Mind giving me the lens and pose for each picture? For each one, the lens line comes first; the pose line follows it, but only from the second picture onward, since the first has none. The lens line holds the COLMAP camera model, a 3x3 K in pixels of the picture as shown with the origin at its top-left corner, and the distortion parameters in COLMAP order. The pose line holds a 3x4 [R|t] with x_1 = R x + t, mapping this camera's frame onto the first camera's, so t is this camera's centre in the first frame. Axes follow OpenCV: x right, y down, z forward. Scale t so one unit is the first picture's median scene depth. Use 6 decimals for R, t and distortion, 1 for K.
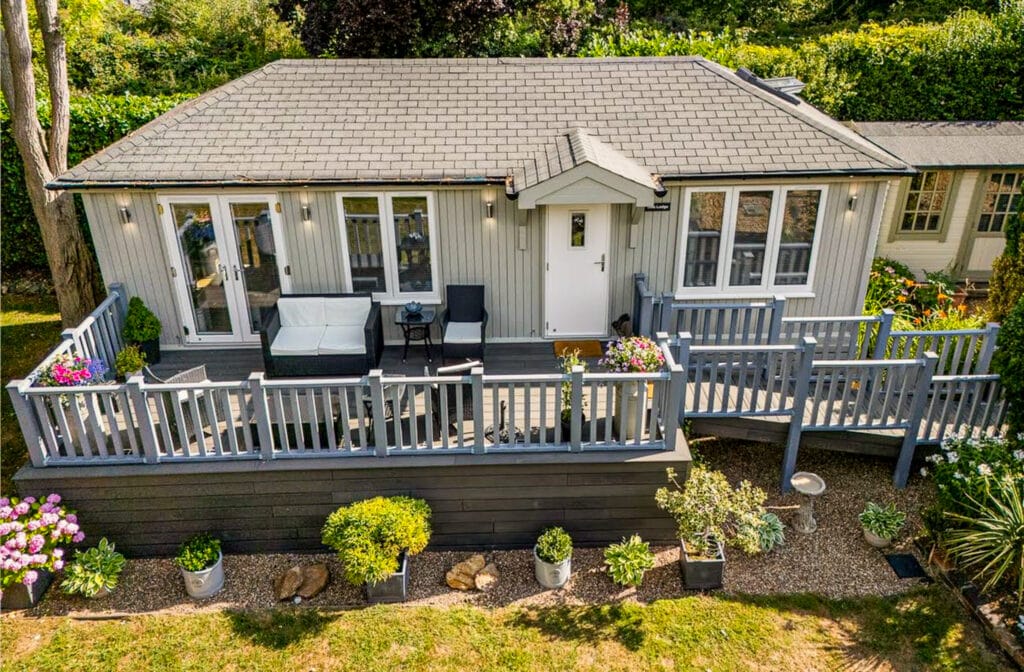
lens RADIAL K [[786.3, 0, 521.6], [0, 786.3, 267.6], [0, 0, 1]] dist [0.036342, -0.026891]
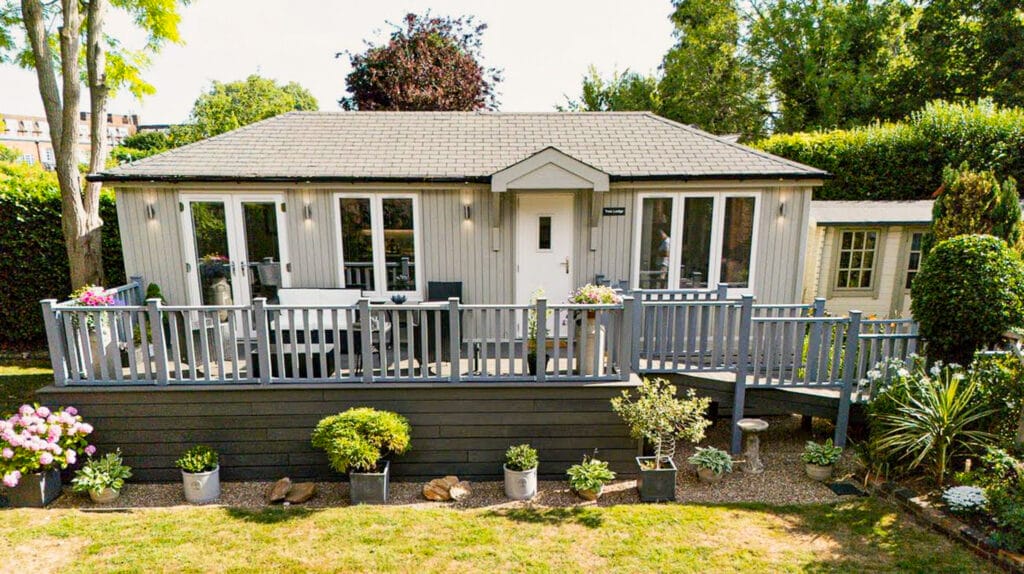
lens RADIAL K [[759.2, 0, 504.5], [0, 759.2, 374.1], [0, 0, 1]] dist [0.036960, -0.029540]
pose [[0.999998, 0.001893, -0.000231, 0.015326], [-0.001904, 0.985342, -0.170577, 0.372581], [-0.000096, 0.170578, 0.985344, -0.057272]]
